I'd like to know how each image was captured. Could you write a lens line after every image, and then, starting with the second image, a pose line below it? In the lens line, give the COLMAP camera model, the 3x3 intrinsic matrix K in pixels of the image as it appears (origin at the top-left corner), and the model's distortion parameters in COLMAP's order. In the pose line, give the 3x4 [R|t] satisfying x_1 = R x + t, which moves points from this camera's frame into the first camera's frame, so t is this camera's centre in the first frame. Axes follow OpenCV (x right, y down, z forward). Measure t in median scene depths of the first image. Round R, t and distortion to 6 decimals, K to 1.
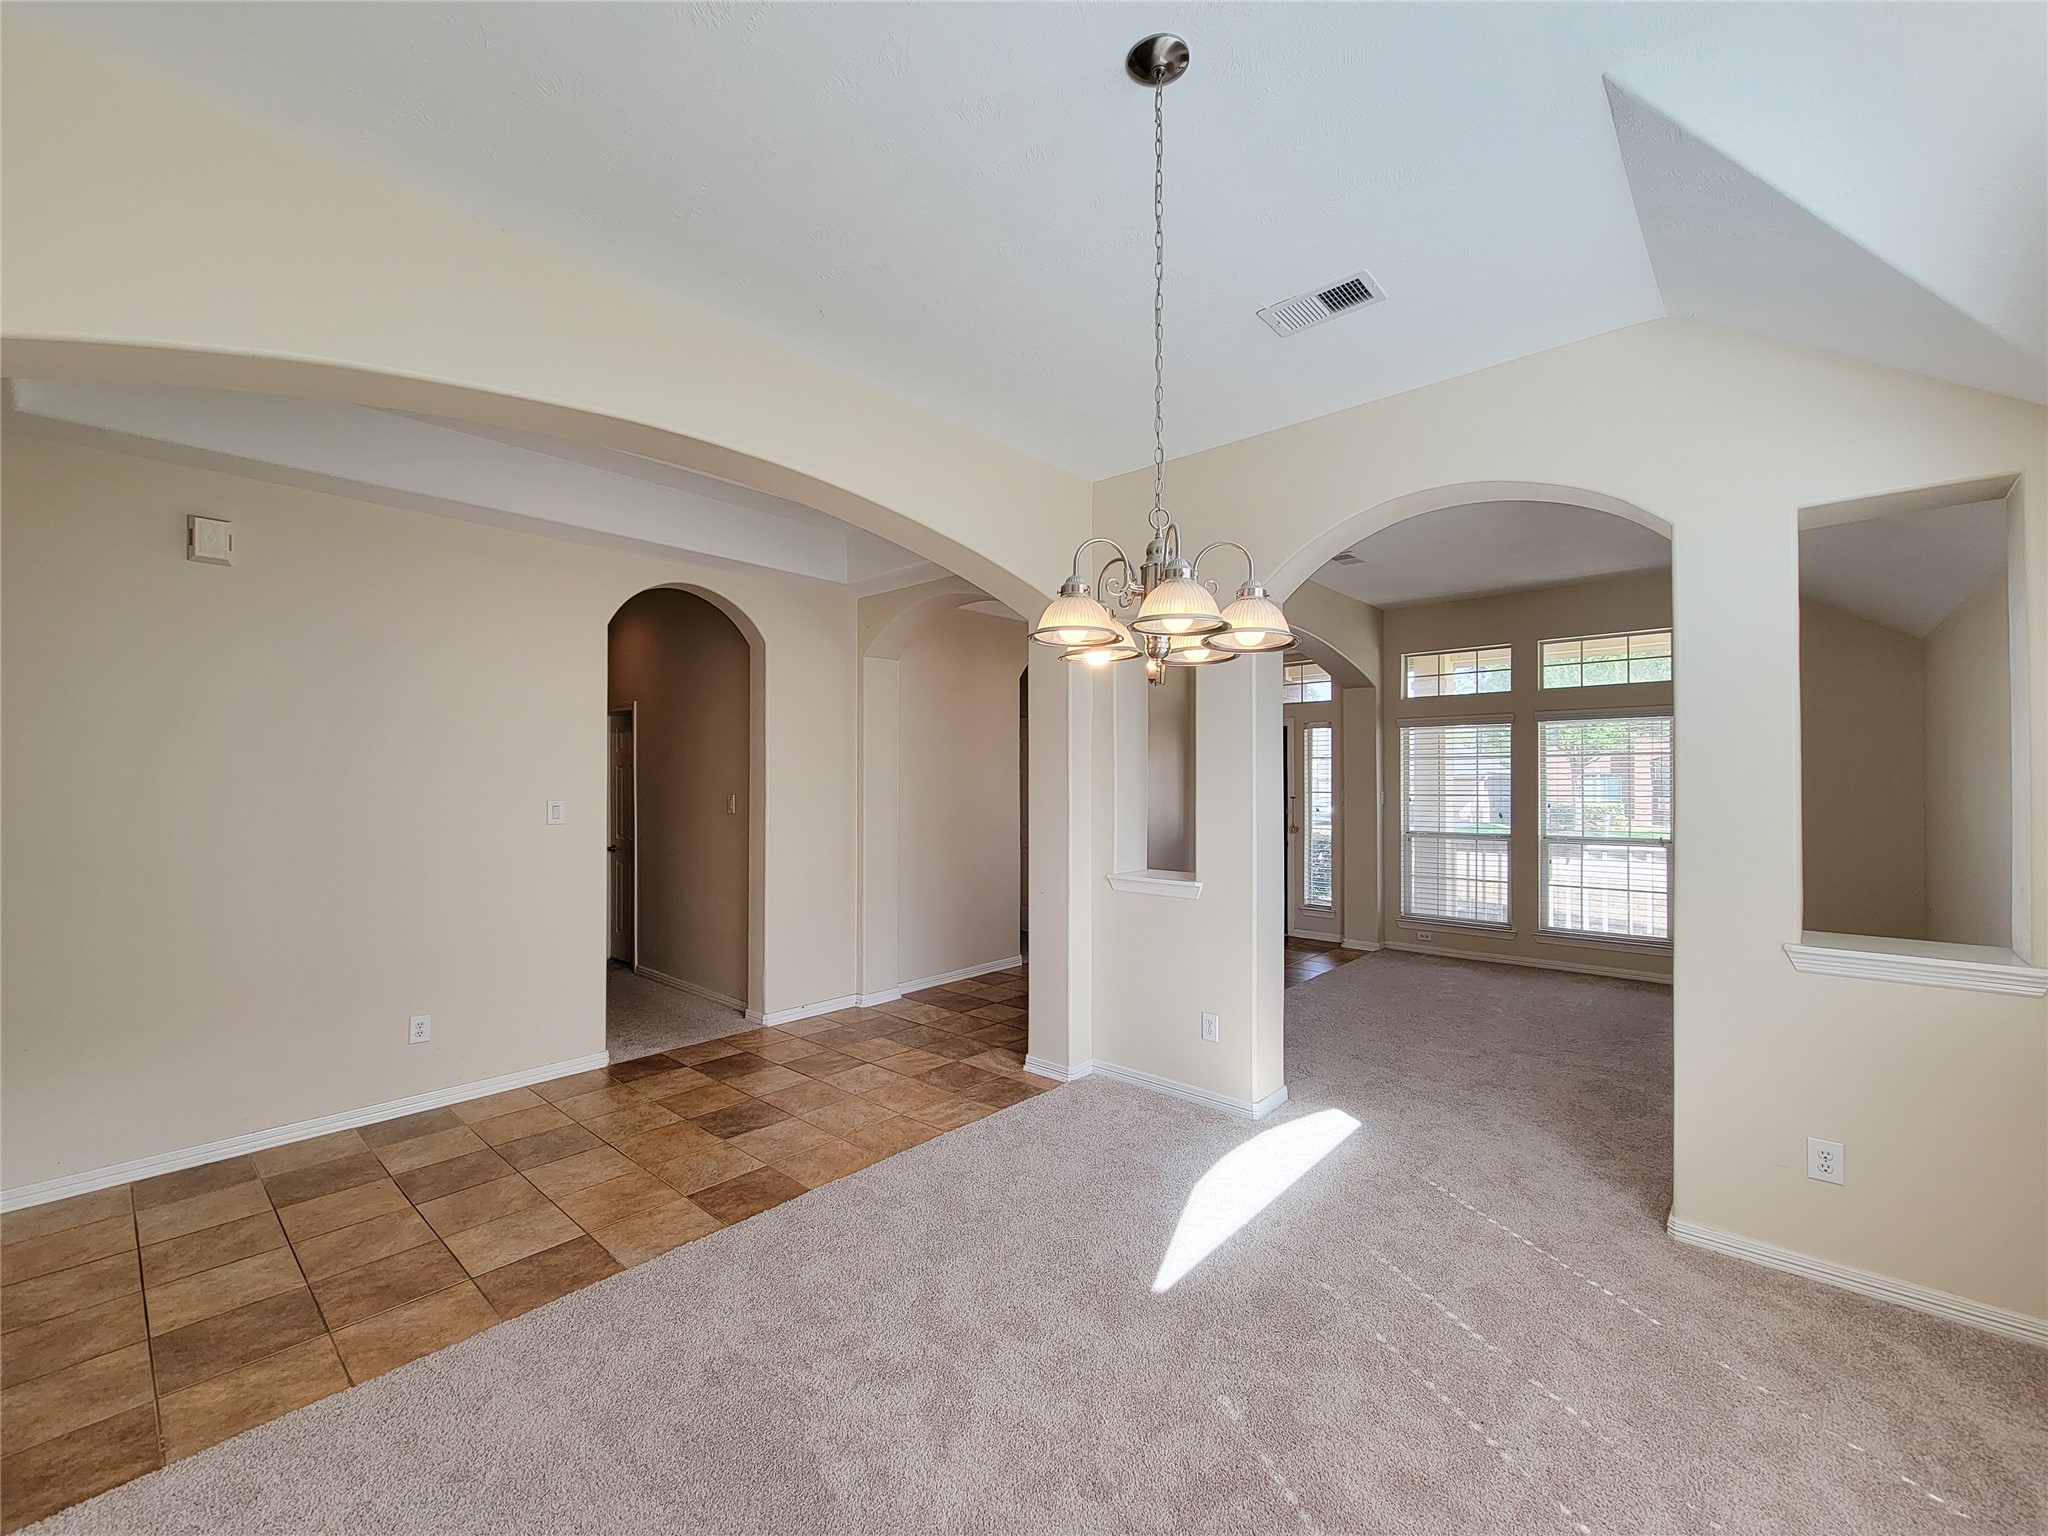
lens RADIAL K [[838.9, 0, 1027.6], [0, 838.9, 773.7], [0, 0, 1]] dist [0.001839, -0.002827]
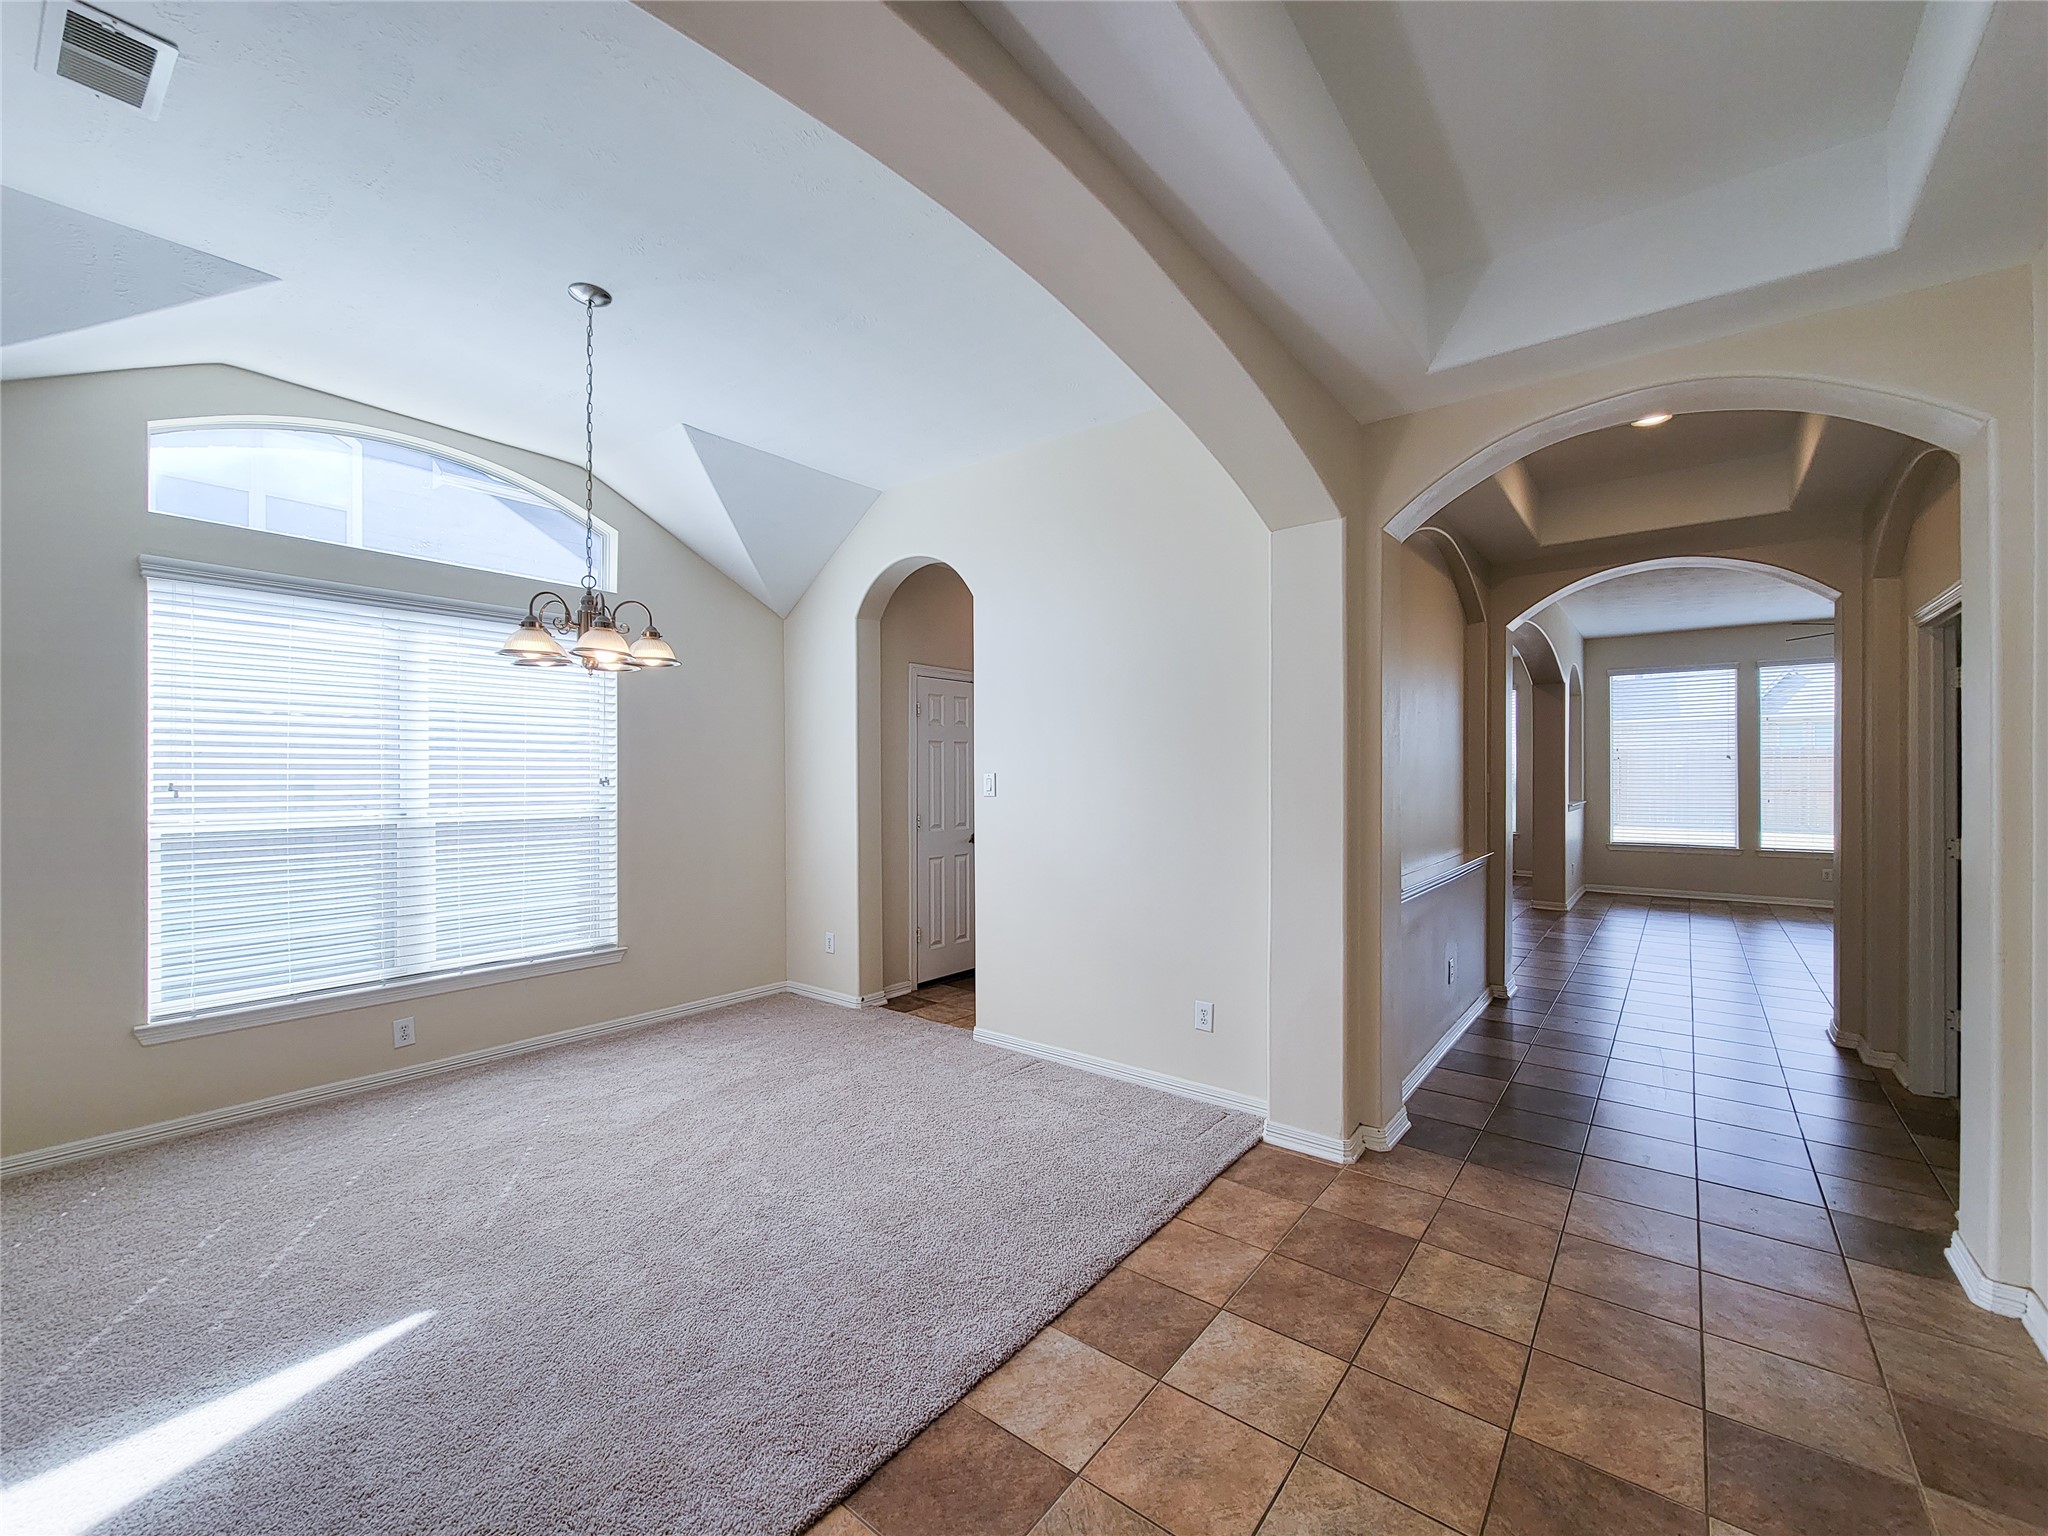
lens RADIAL K [[838.9, 0, 1027.6], [0, 838.9, 773.7], [0, 0, 1]] dist [0.001839, -0.002827]
pose [[-0.998316, 0.003377, -0.057909, -0.354182], [0.003740, 0.999974, -0.006168, 0.042105], [0.057886, -0.006374, -0.998303, 1.600492]]
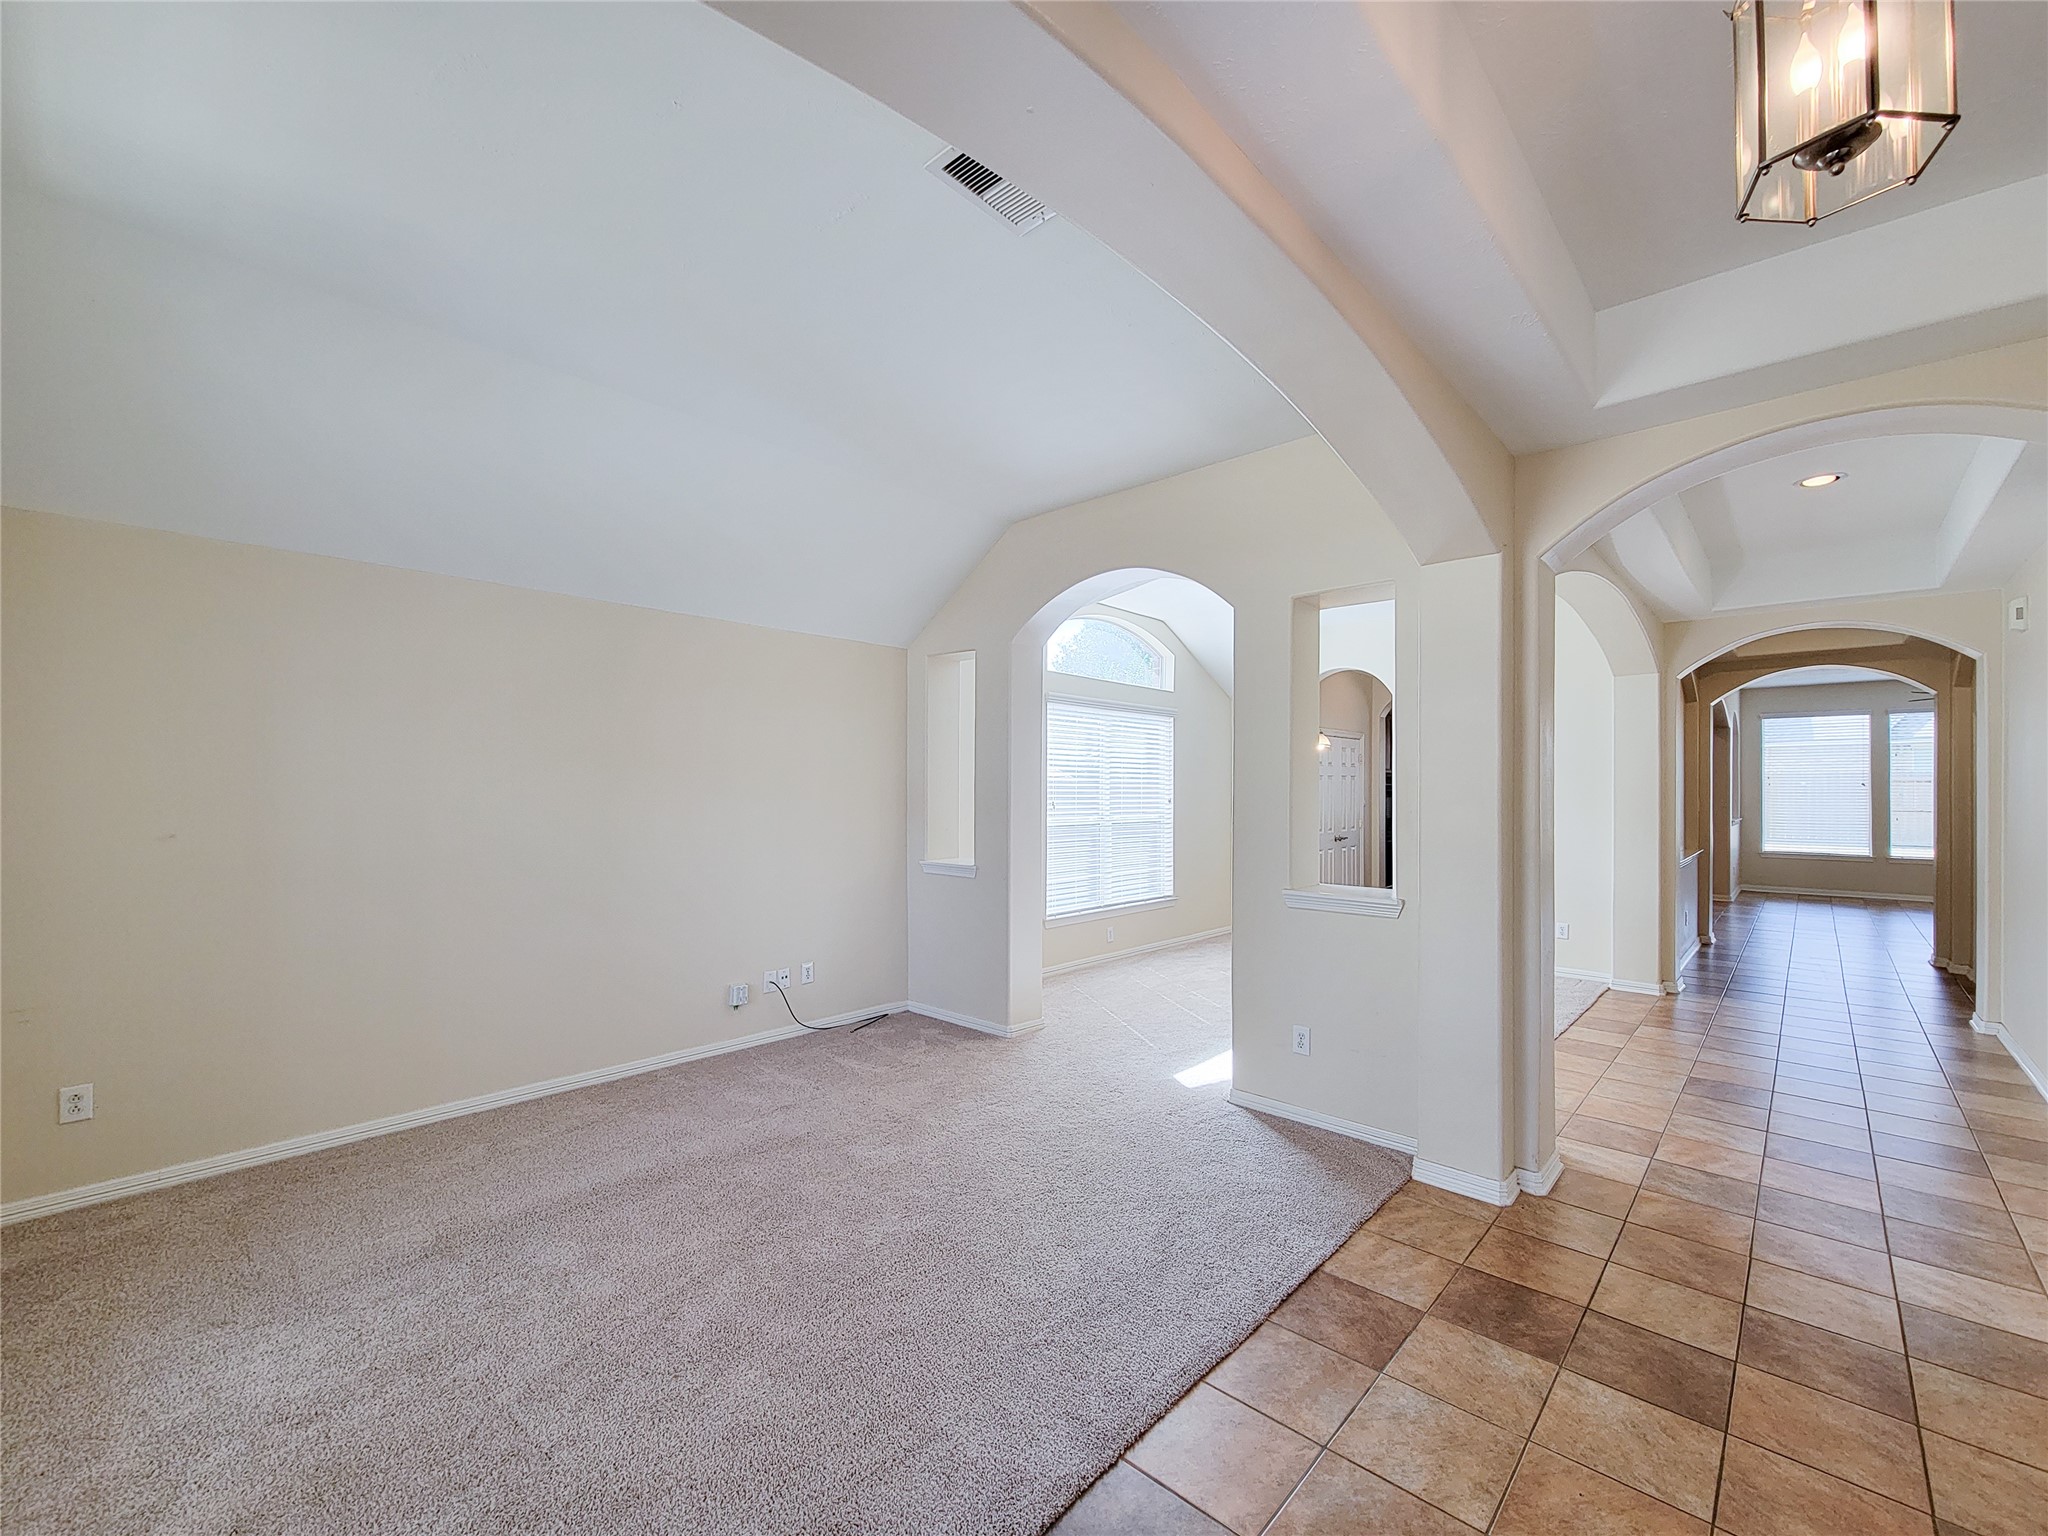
lens RADIAL K [[863.4, 0, 1045.1], [0, 863.4, 770.4], [0, 0, 1]] dist [0.001405, 0.000302]
pose [[-0.999987, -0.000704, 0.005148, 0.701183], [-0.000853, 0.999580, -0.028972, 0.027423], [-0.005125, -0.028976, -0.999567, 2.742745]]
